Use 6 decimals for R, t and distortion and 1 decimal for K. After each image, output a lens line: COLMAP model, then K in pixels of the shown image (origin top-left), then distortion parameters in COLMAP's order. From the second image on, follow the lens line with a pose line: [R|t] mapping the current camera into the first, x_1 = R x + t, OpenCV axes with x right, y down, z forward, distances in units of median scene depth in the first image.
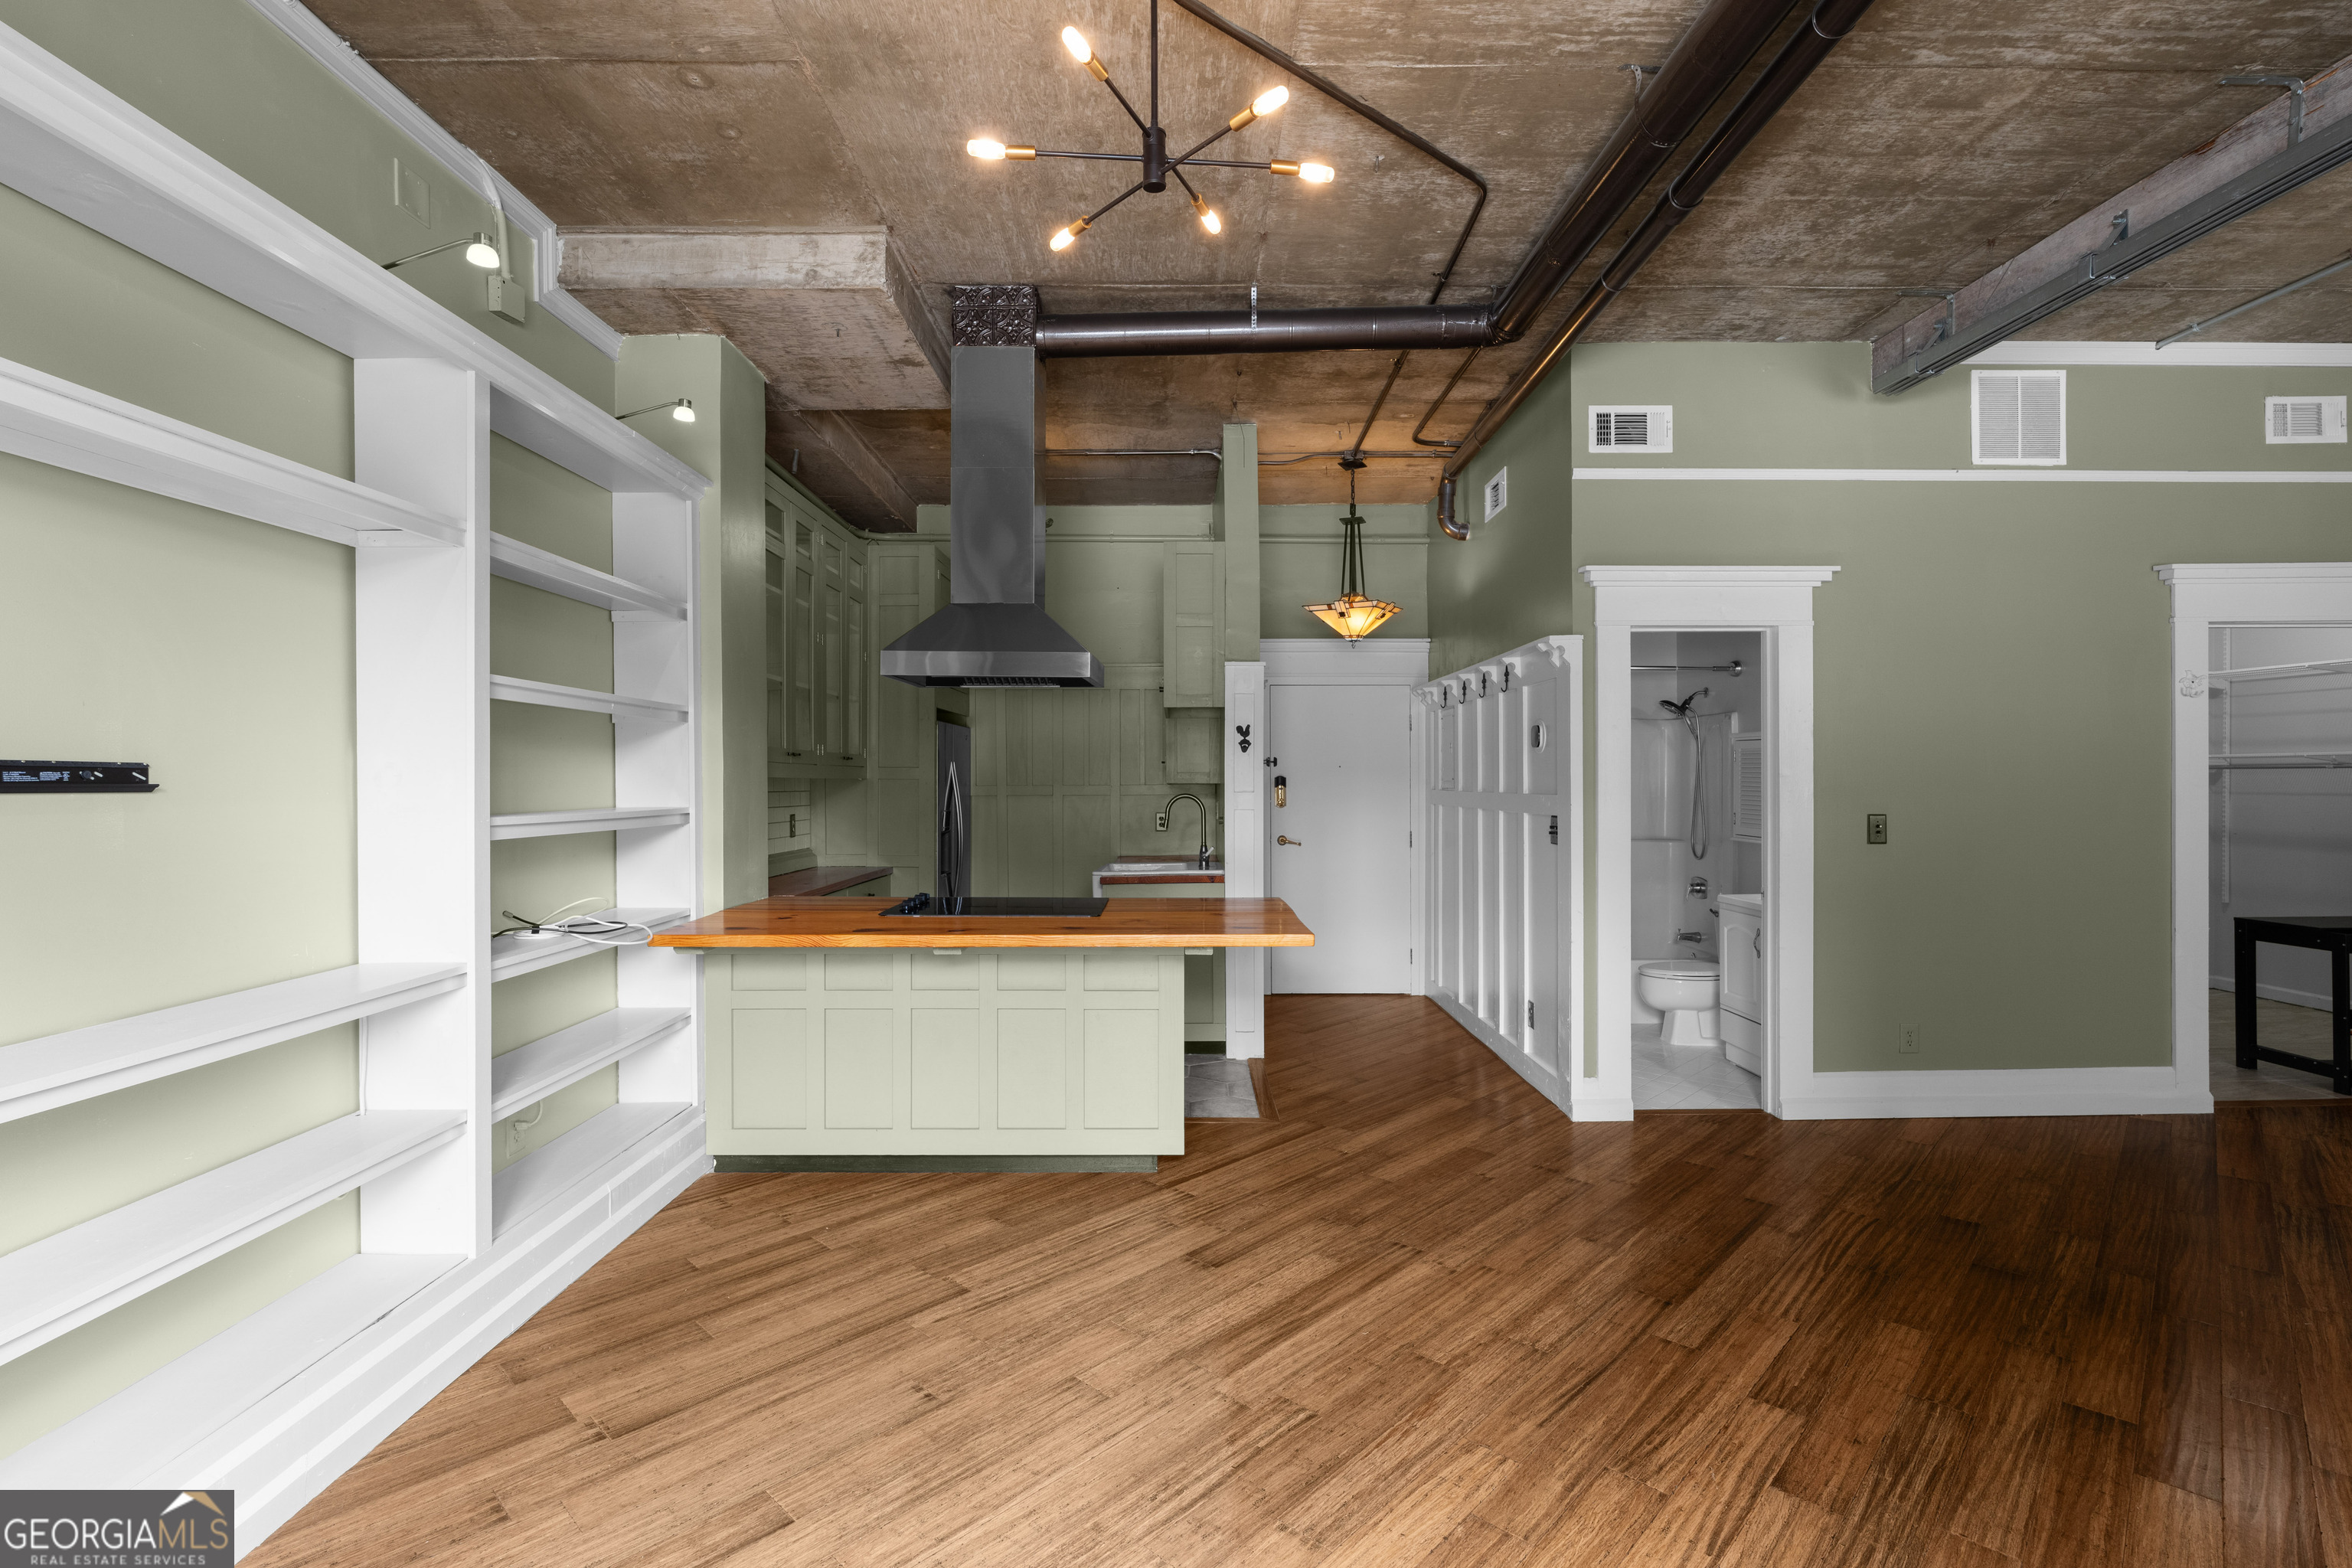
lens RADIAL K [[1074.3, 0, 1181.0], [0, 1074.3, 779.6], [0, 0, 1]] dist [-0.003977, -0.000360]
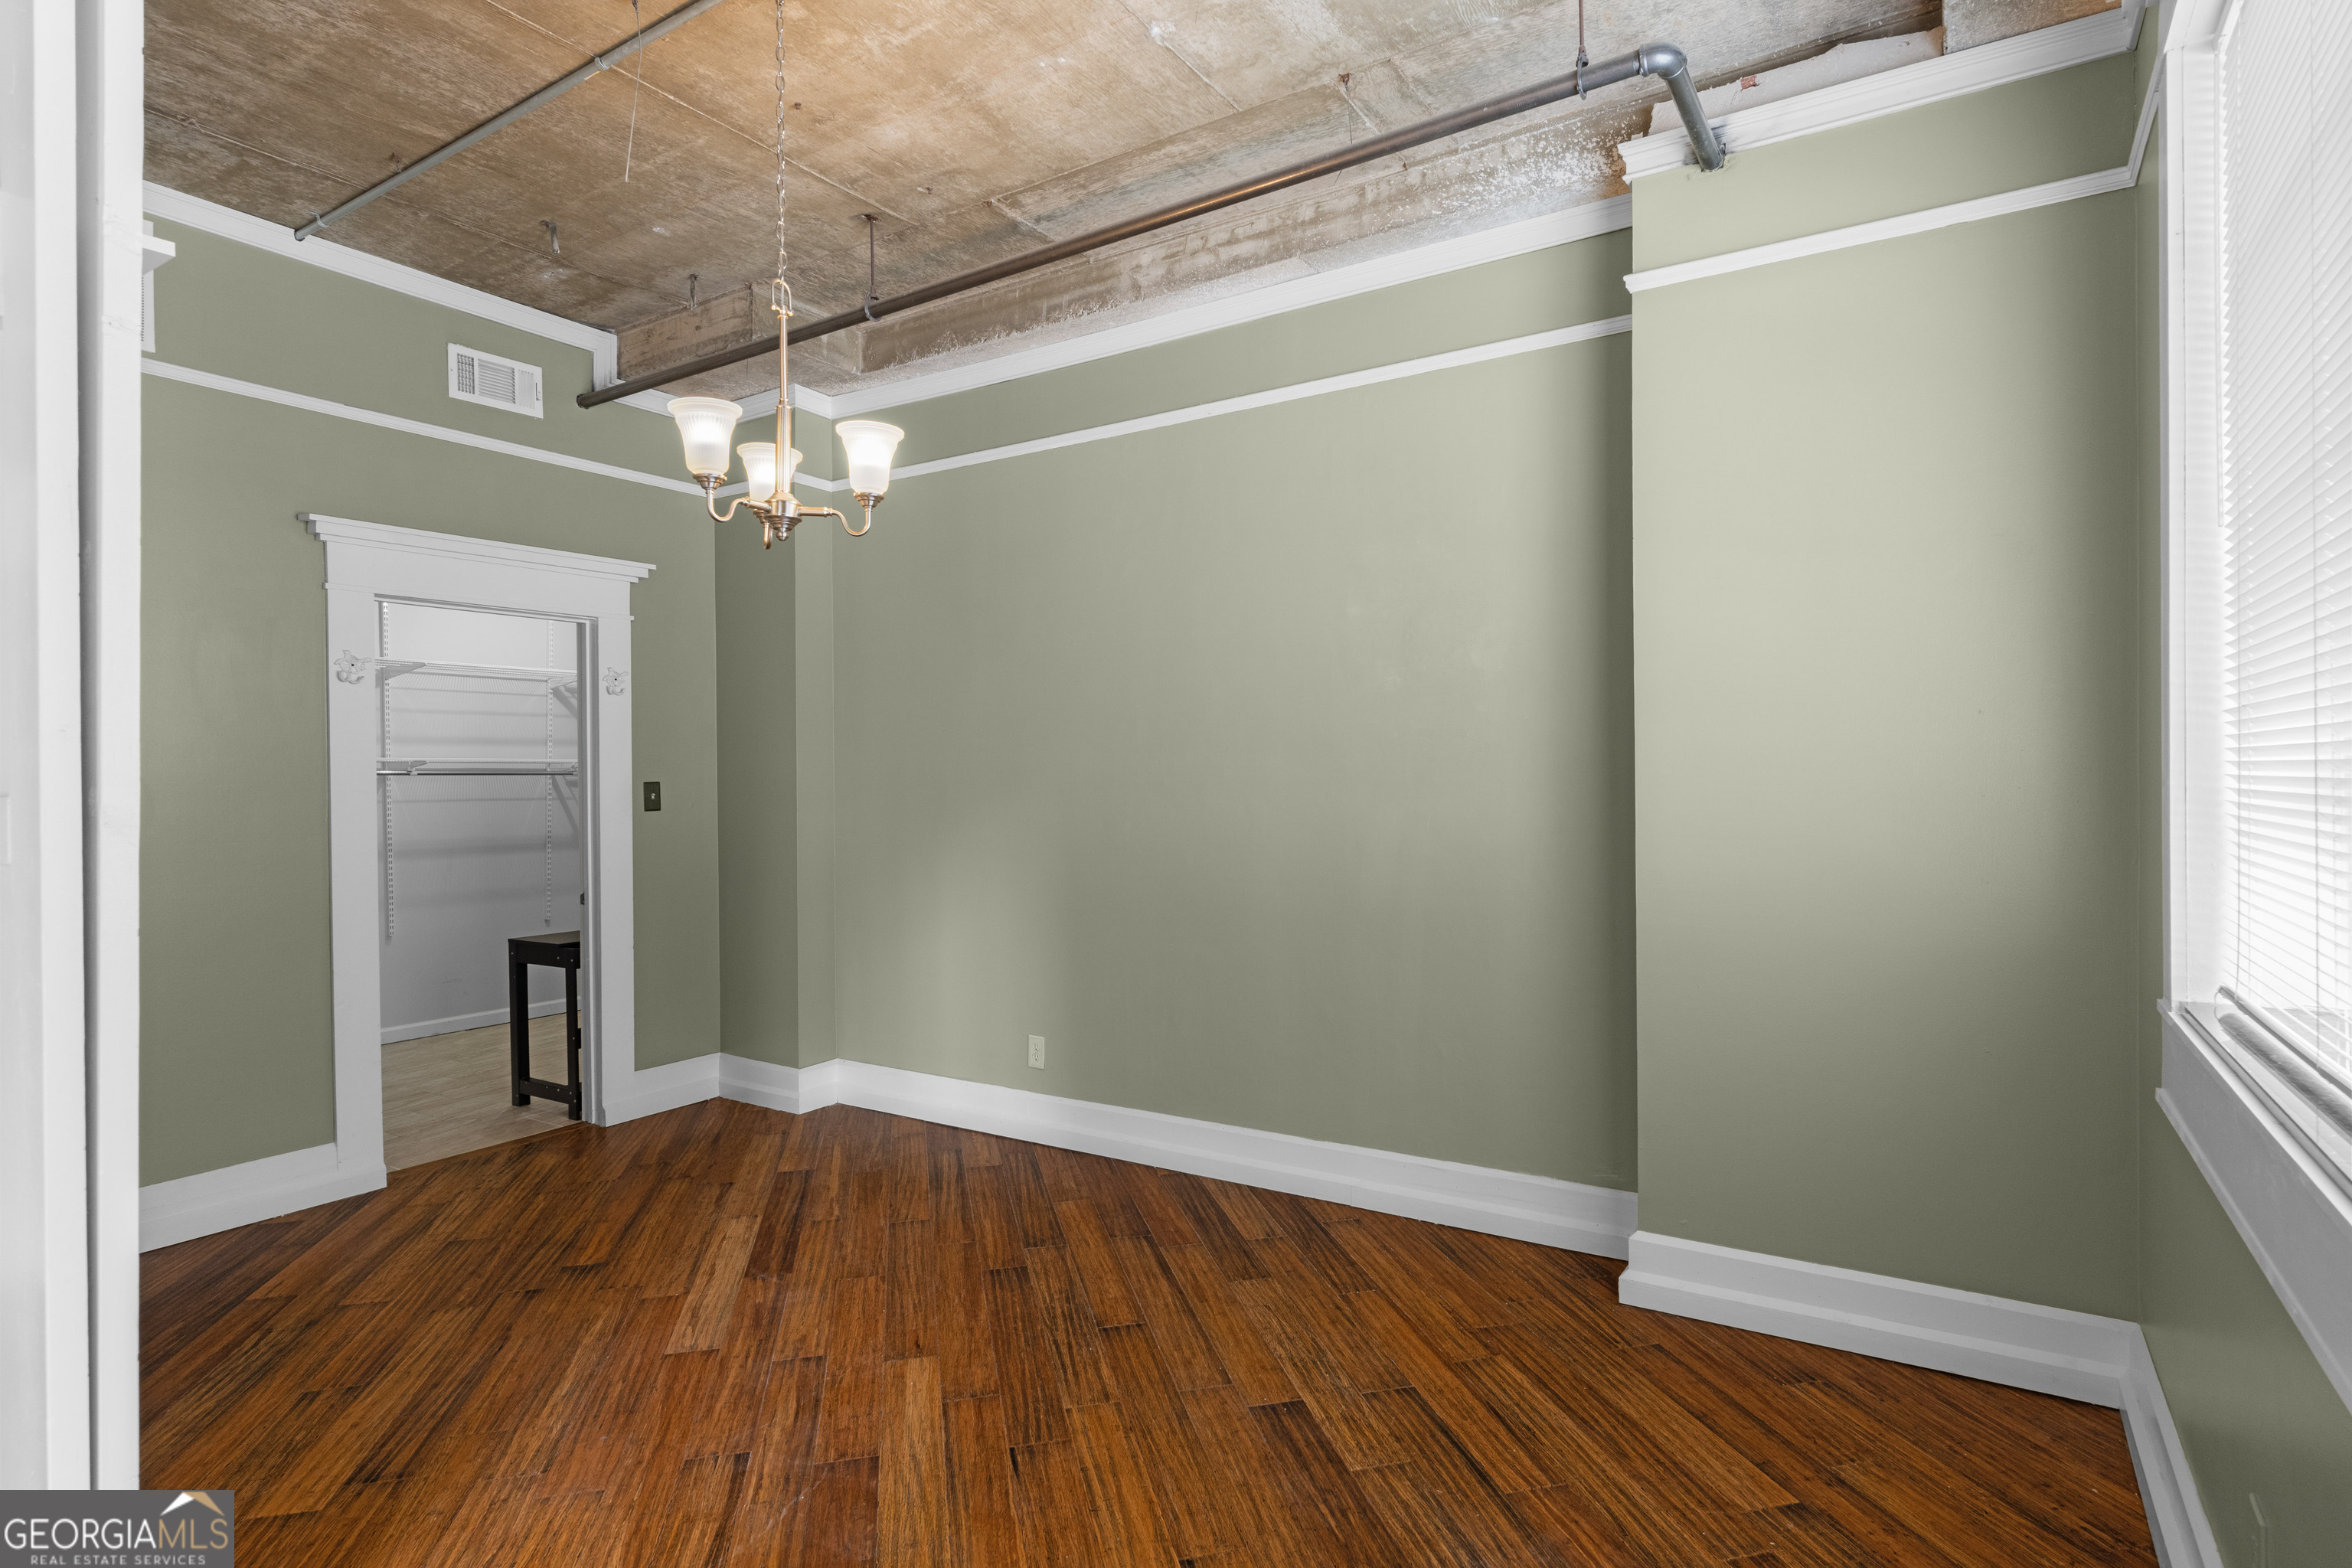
lens RADIAL K [[1210.6, 0, 1183.3], [0, 1210.6, 782.0], [0, 0, 1]] dist [-0.002081, 0.000737]
pose [[0.548176, -0.003613, 0.836355, 0.569426], [0.007450, 0.999972, -0.000563, 0.003160], [-0.836330, 0.006540, 0.548188, -0.036112]]
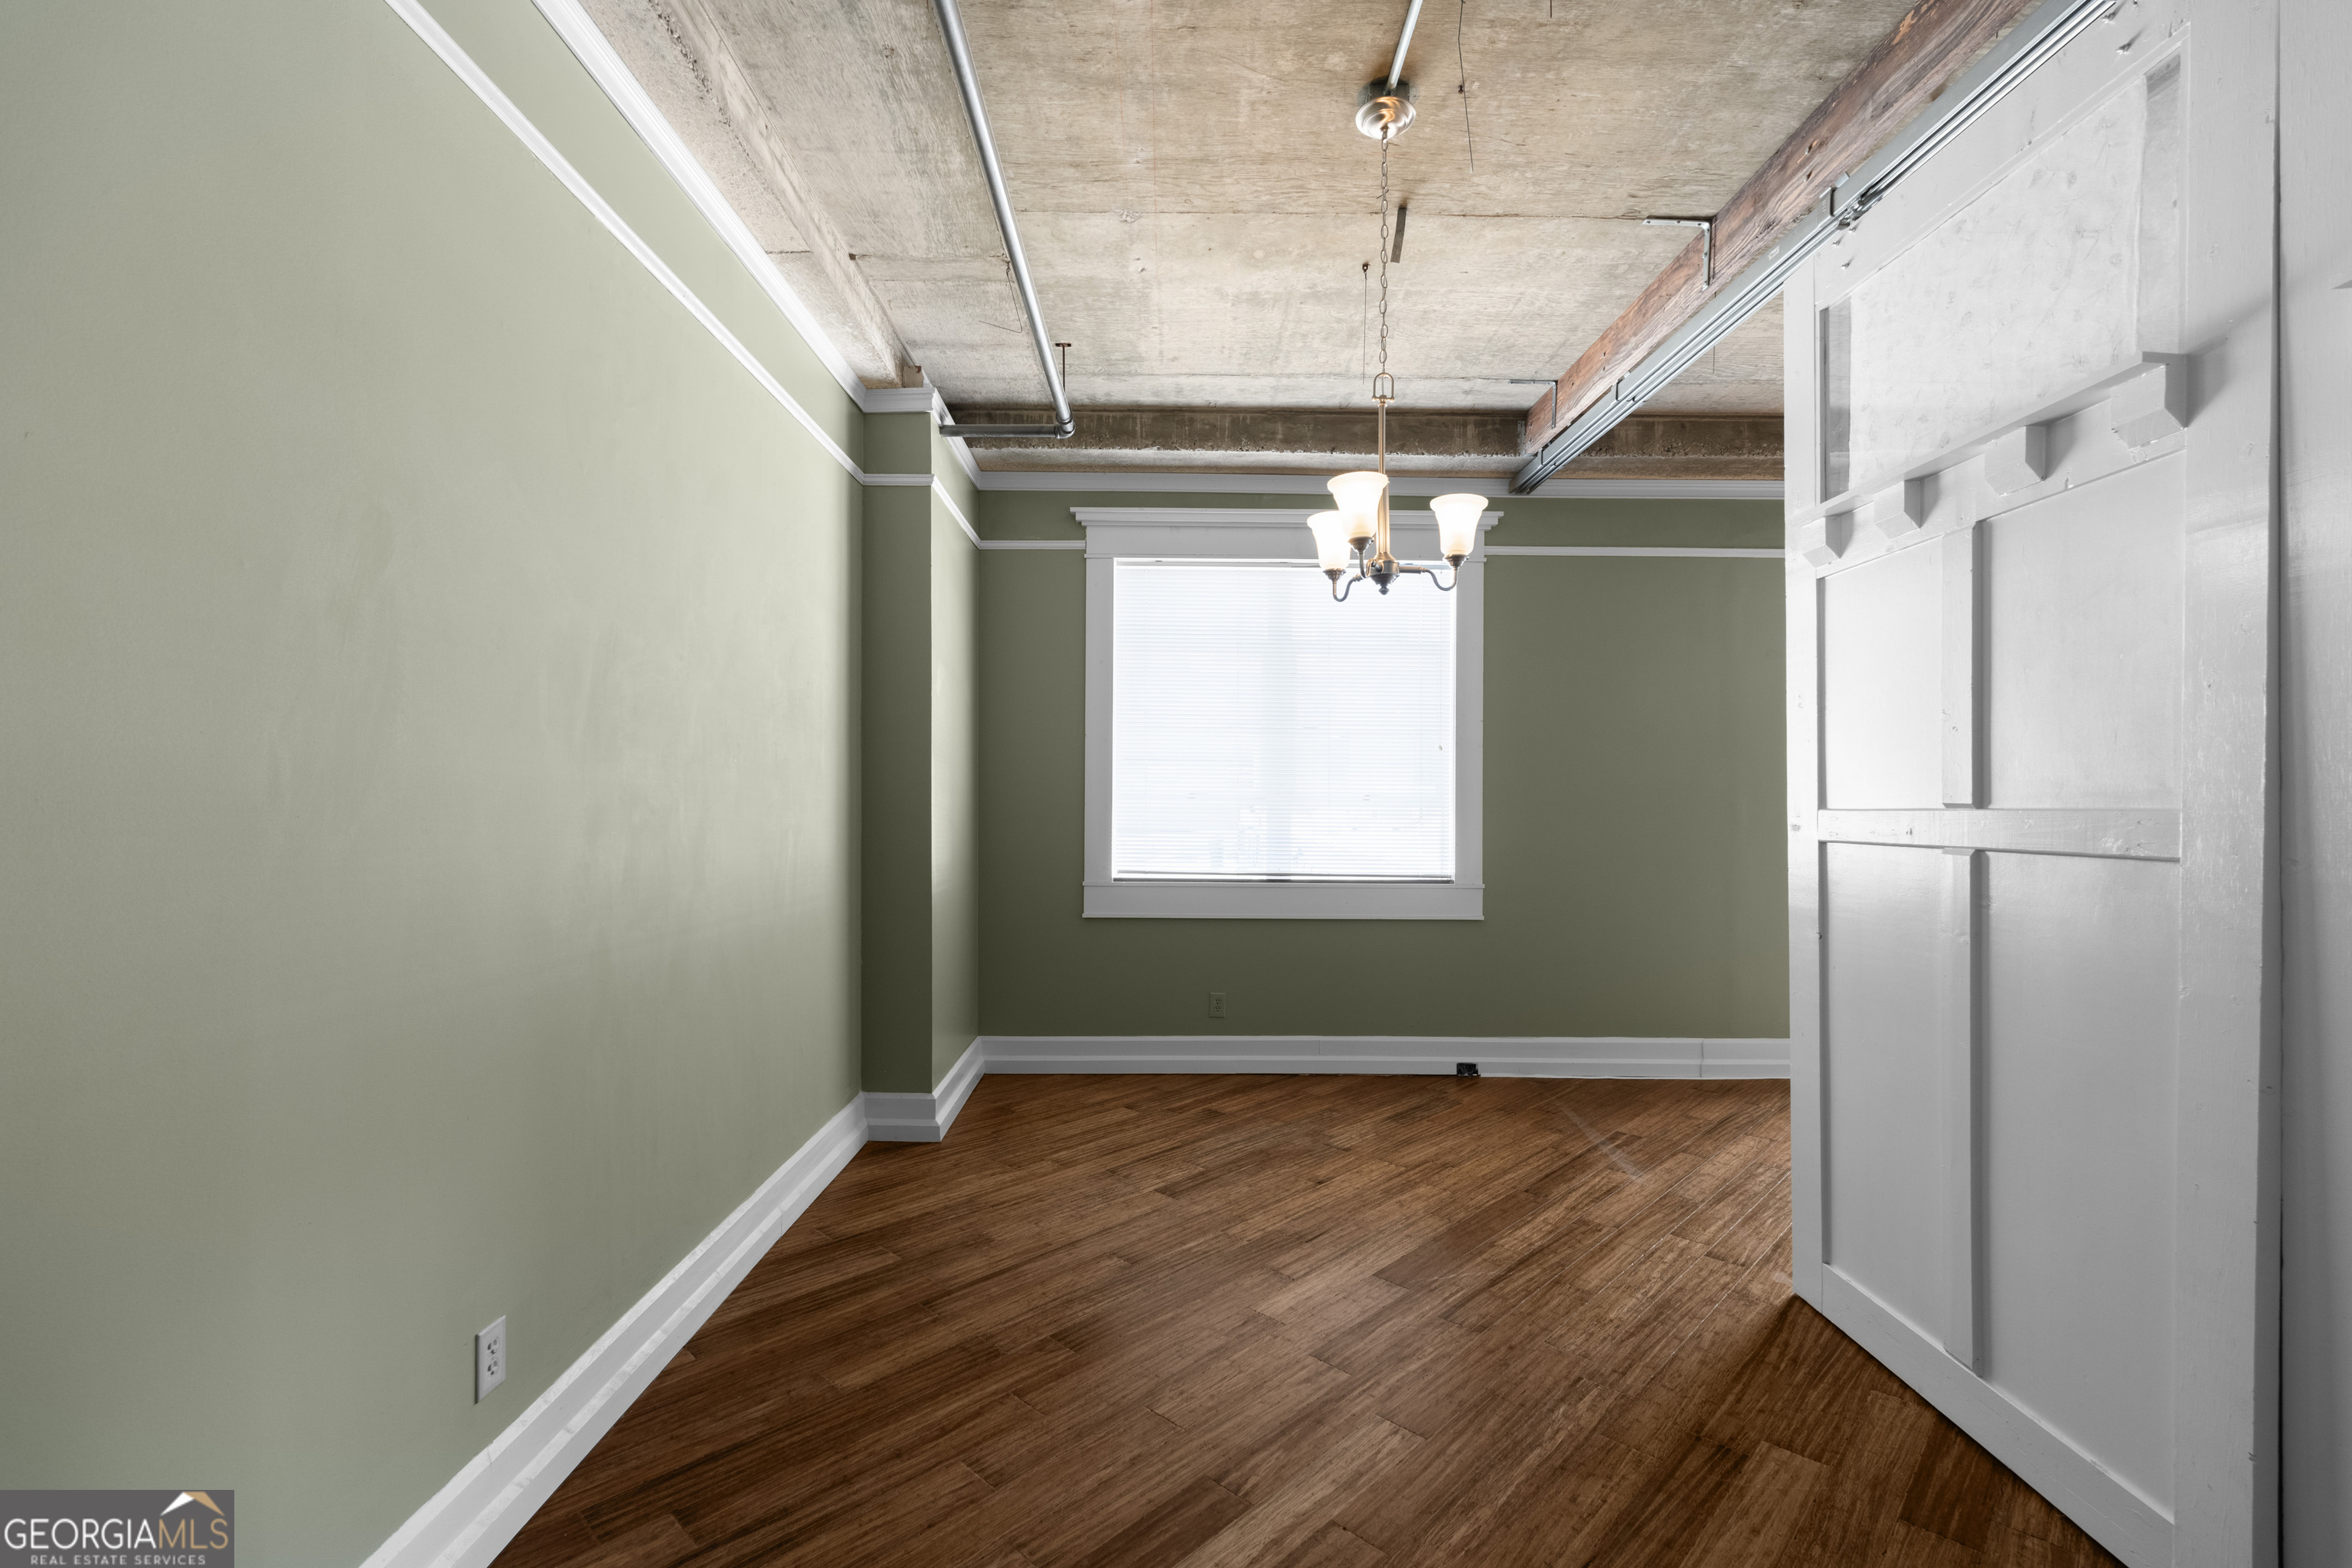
lens RADIAL K [[1034.1, 0, 1179.7], [0, 1034.1, 799.1], [0, 0, 1]] dist [-0.003099, -0.000406]
pose [[-0.999998, -0.001085, -0.001668, 1.132234], [-0.001082, 0.999998, -0.001500, 0.003271], [0.001670, -0.001498, -0.999997, 1.164787]]
